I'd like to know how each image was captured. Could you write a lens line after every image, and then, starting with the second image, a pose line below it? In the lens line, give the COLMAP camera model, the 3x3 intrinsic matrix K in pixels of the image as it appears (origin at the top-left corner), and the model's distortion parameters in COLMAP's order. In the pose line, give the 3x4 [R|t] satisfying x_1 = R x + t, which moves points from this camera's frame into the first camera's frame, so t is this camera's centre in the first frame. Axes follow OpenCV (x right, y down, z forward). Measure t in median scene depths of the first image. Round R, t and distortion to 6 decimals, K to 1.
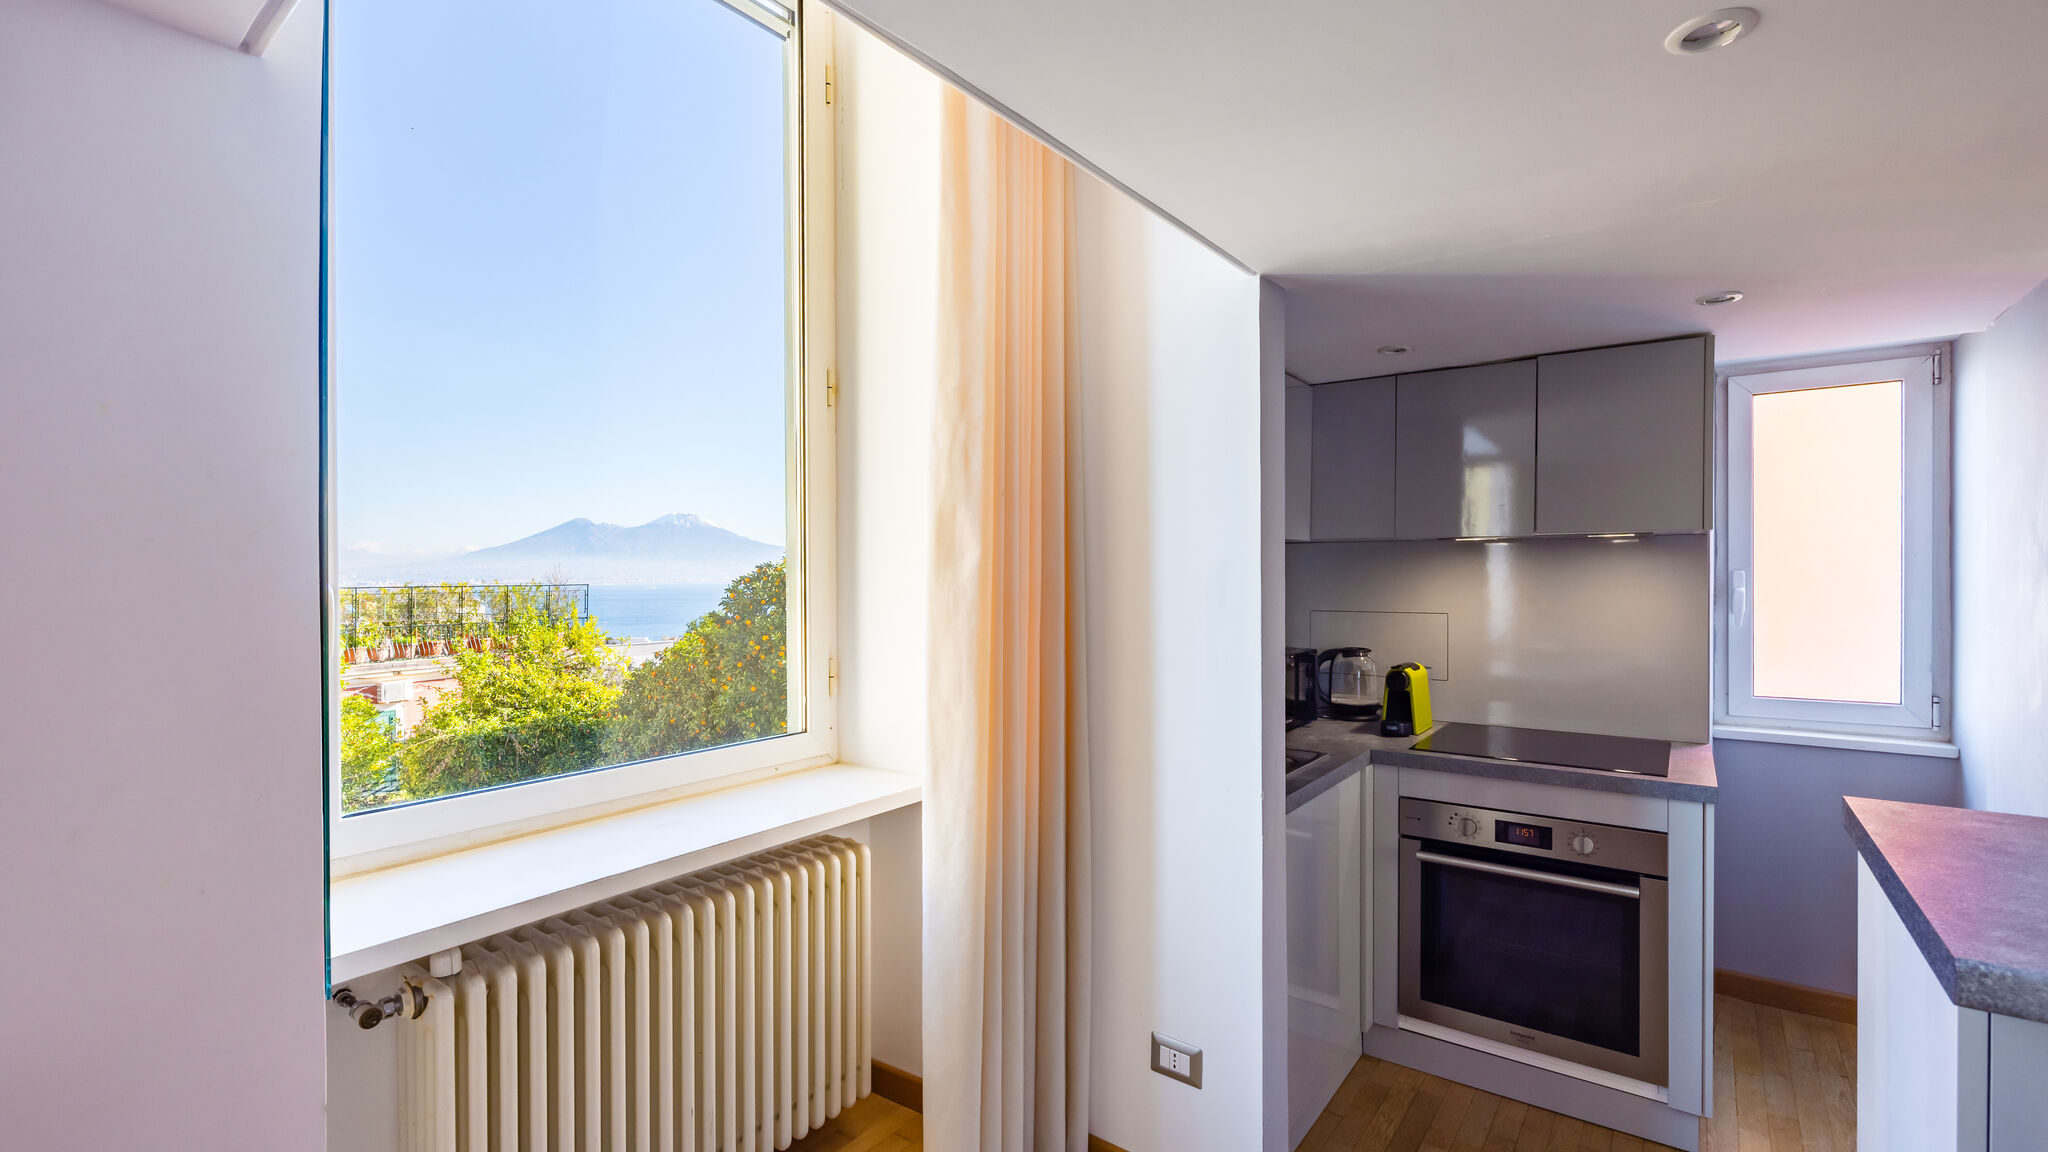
lens RADIAL K [[842.1, 0, 1036.7], [0, 842.1, 581.4], [0, 0, 1]] dist [-0.001747, 0.000657]
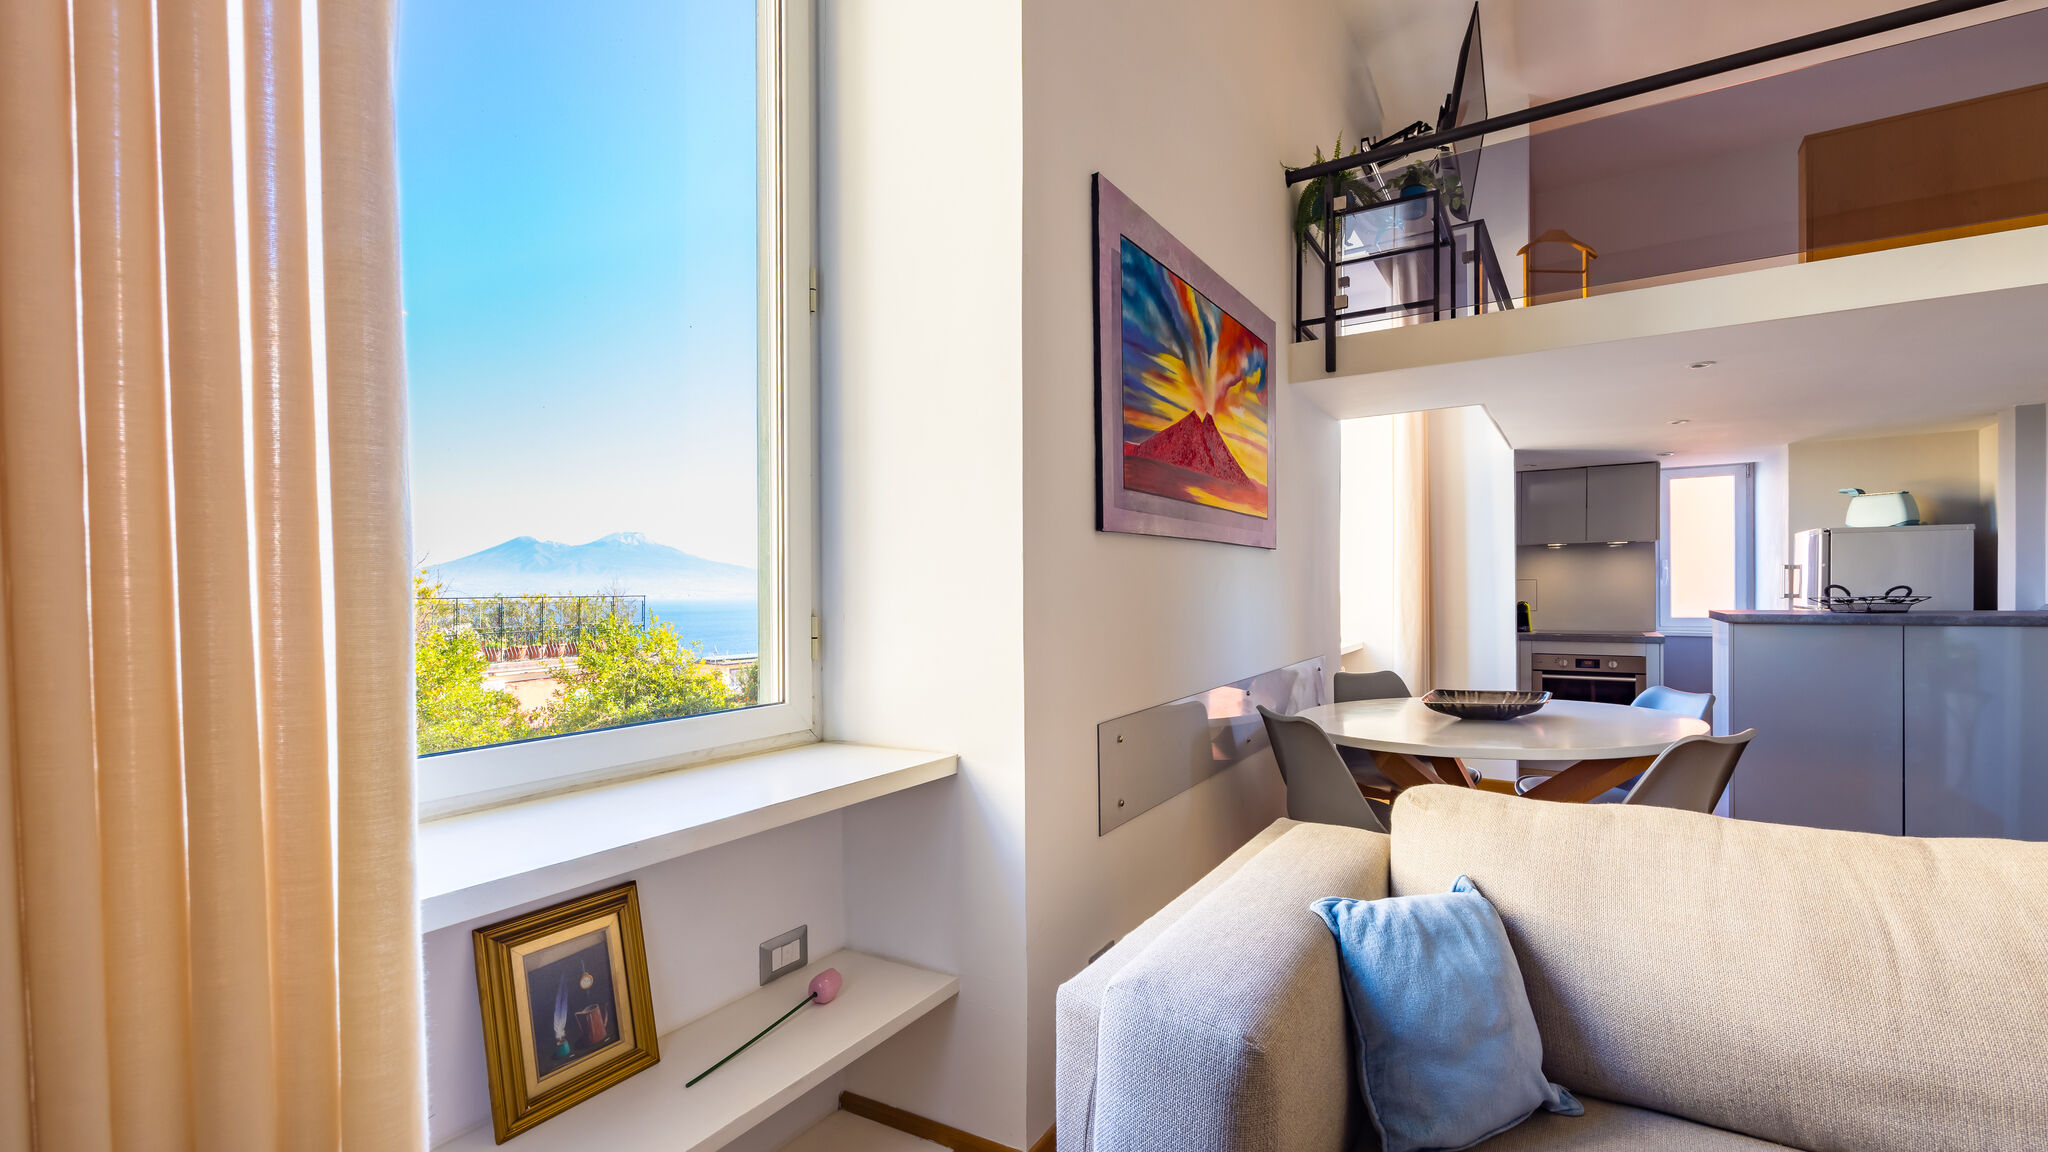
lens RADIAL K [[842.1, 0, 1005.9], [0, 842.1, 594.7], [0, 0, 1]] dist [-0.001747, 0.000657]
pose [[0.998257, -0.003008, 0.058939, -0.209175], [0.003360, 0.999977, -0.005875, 0.017528], [-0.058920, 0.006063, 0.998244, -0.225161]]
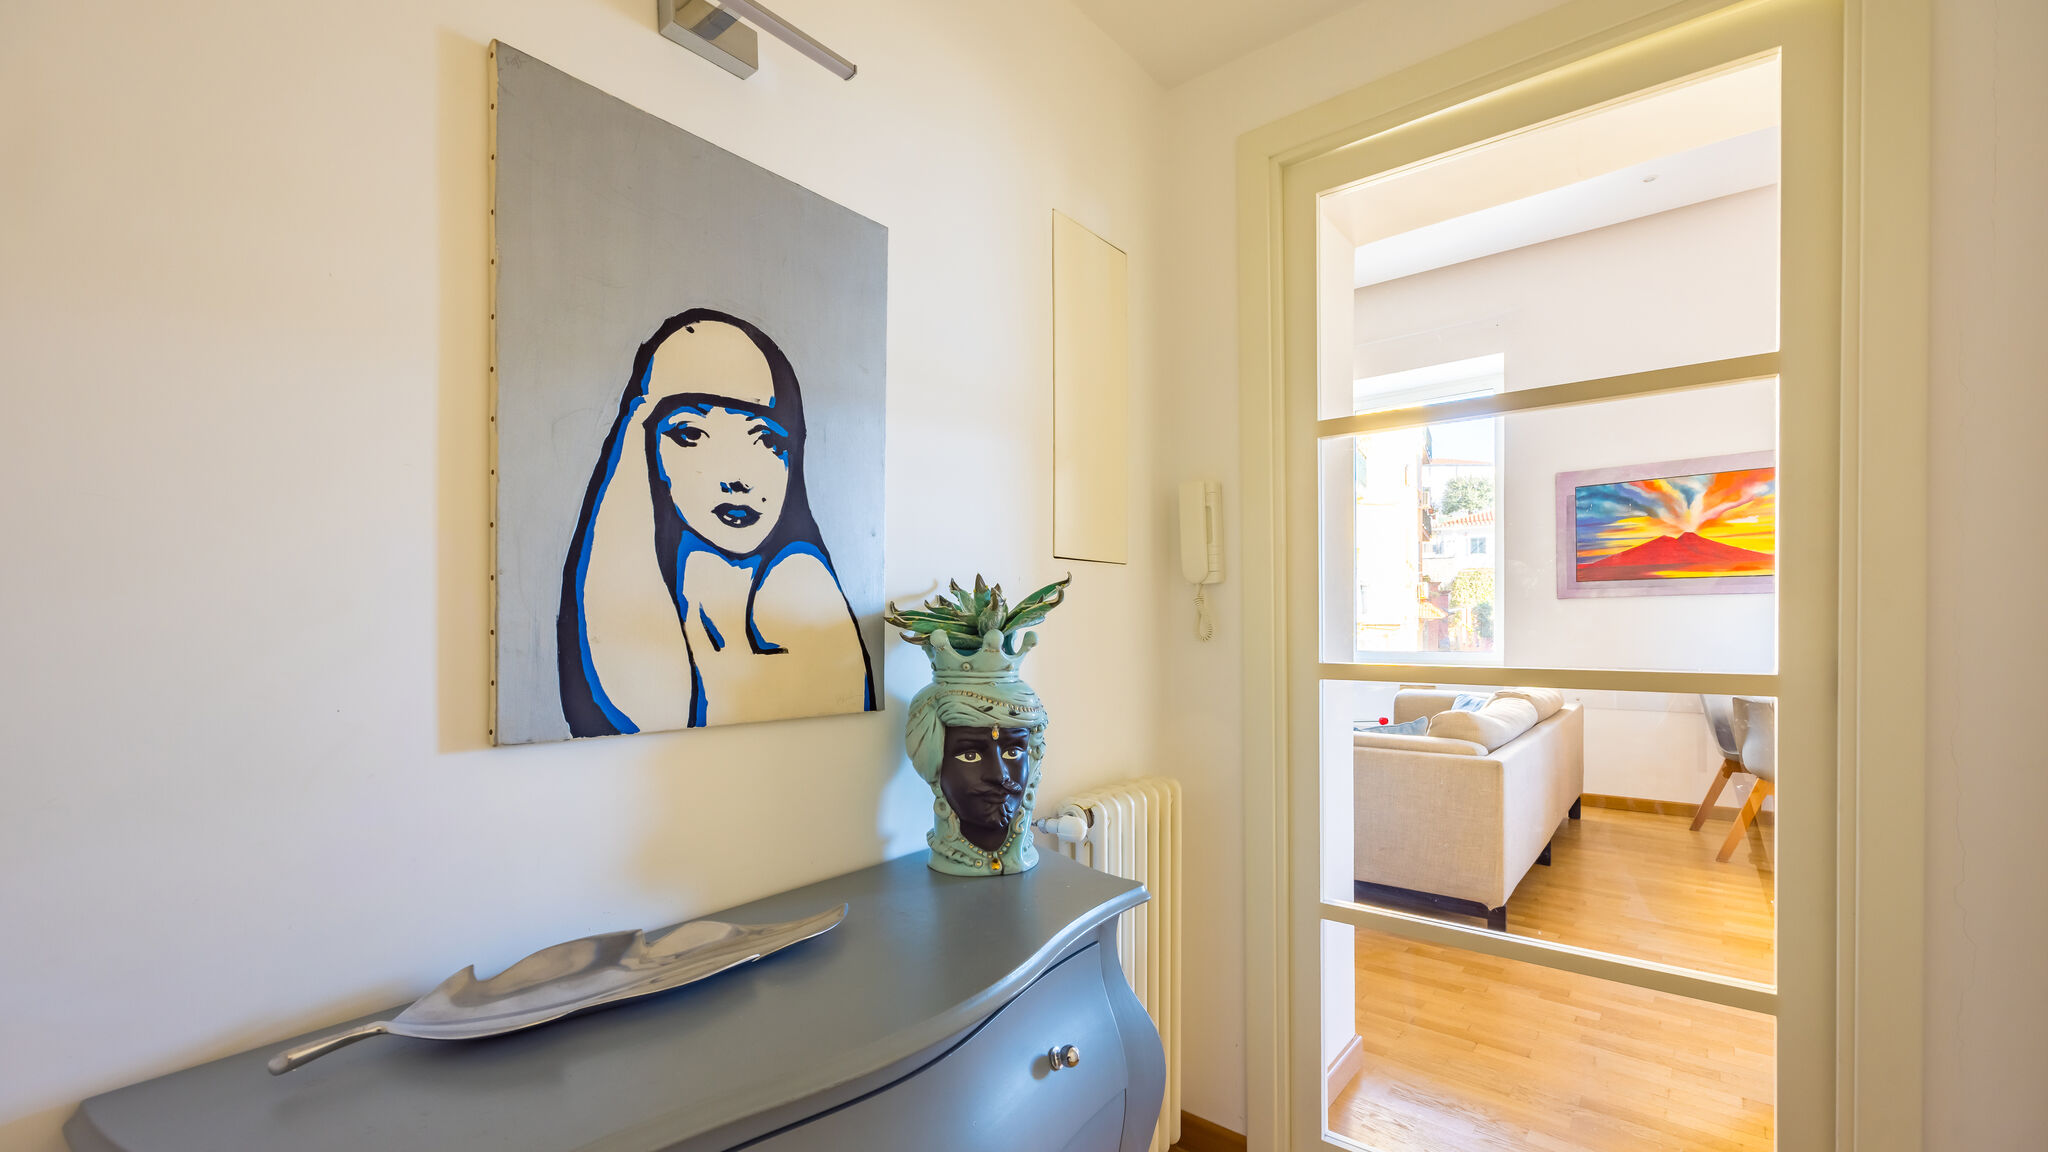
lens RADIAL K [[842.1, 0, 1002.2], [0, 842.1, 633.4], [0, 0, 1]] dist [-0.001747, 0.000657]
pose [[-0.067665, 0.025879, -0.997372, 0.274367], [0.007088, 0.999651, 0.025457, 0.009867], [0.997683, -0.005346, -0.067825, -0.331210]]
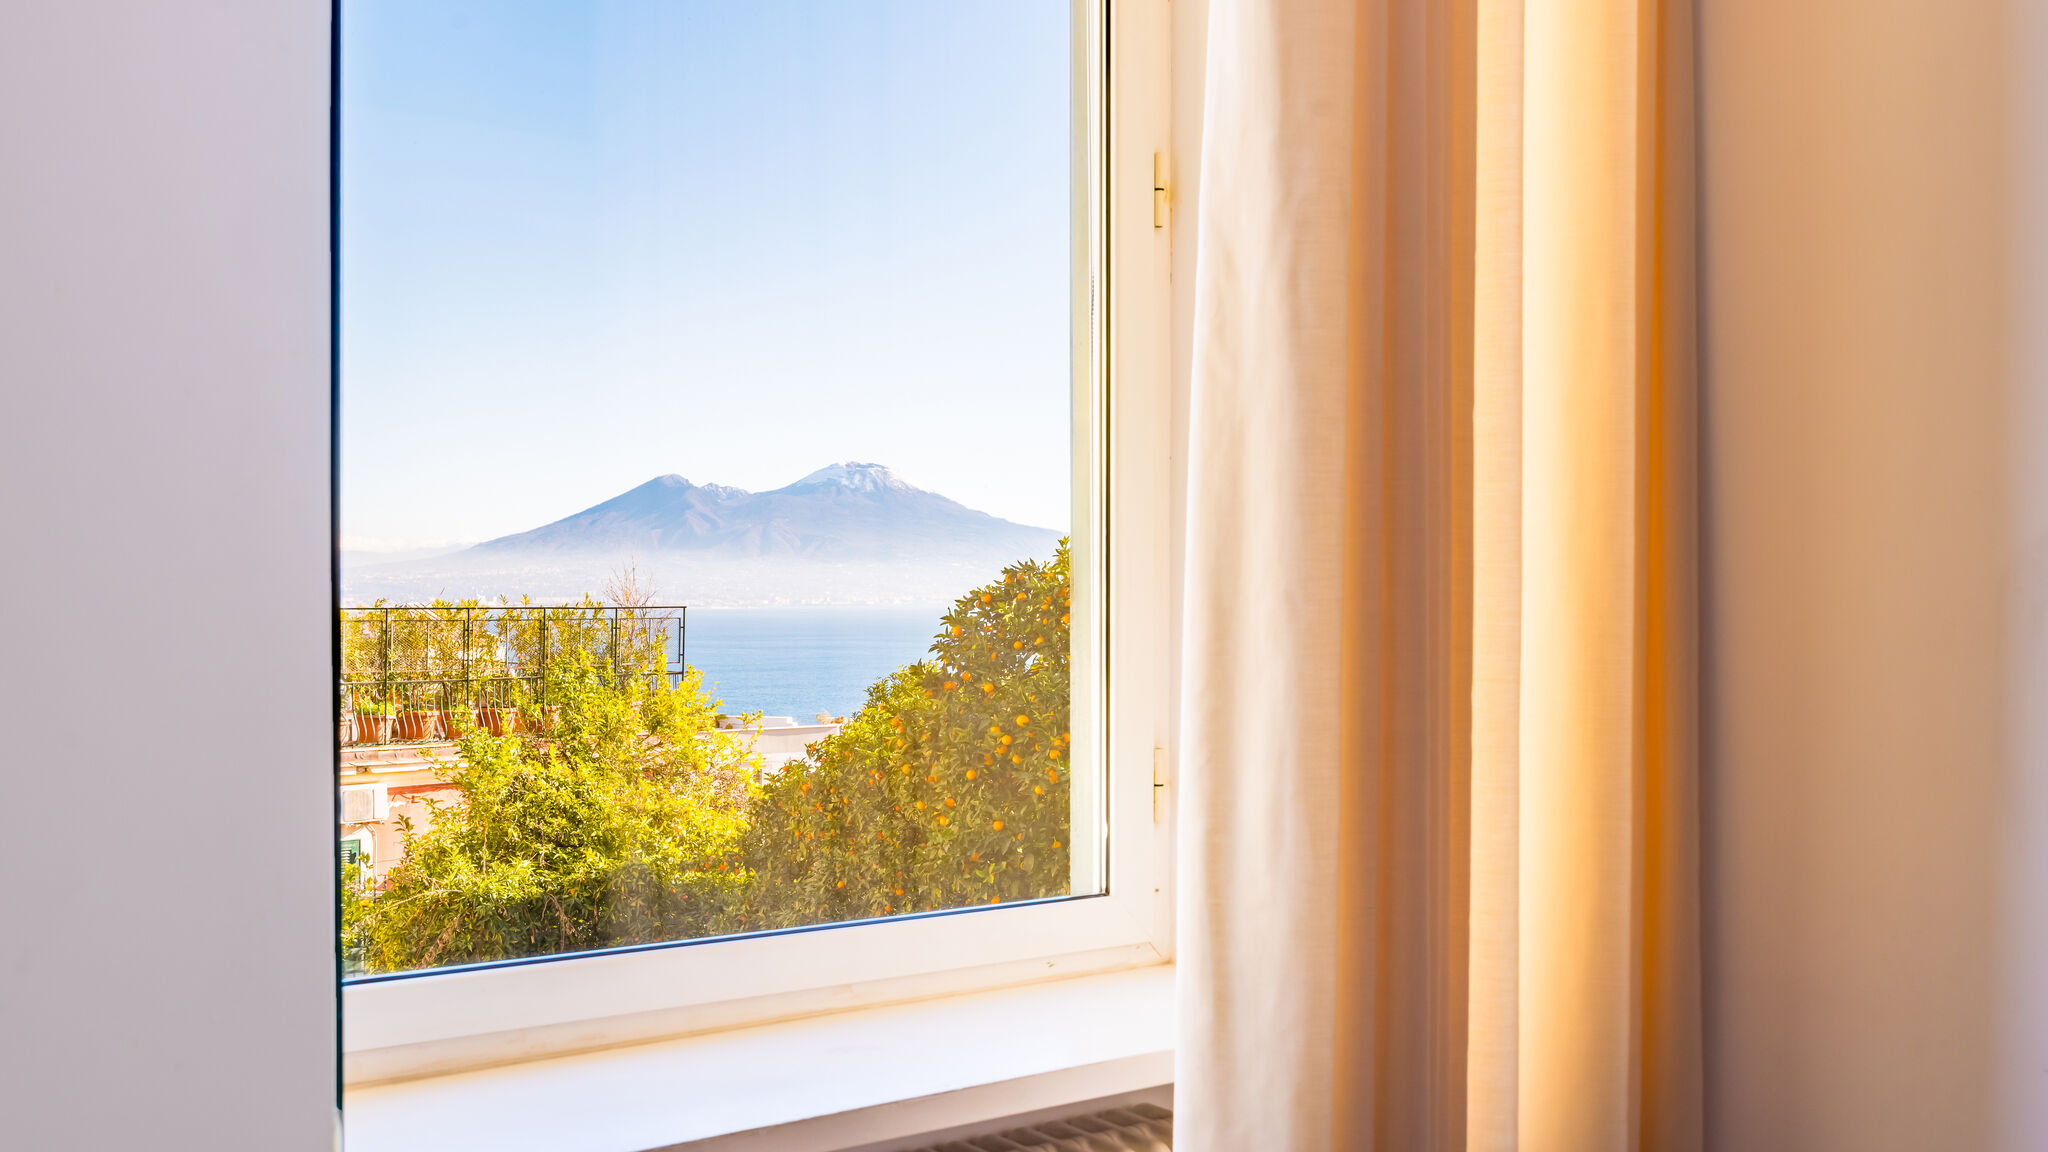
lens RADIAL K [[1879.9, 0, 1042.5], [0, 1879.9, 647.9], [0, 0, 1]] dist [-0.033753, 0.000000]
pose [[0.955325, 0.014094, -0.295220, 0.001768], [-0.007648, 0.999707, 0.022978, 0.001268], [0.295457, -0.019693, 0.955153, -0.008417]]
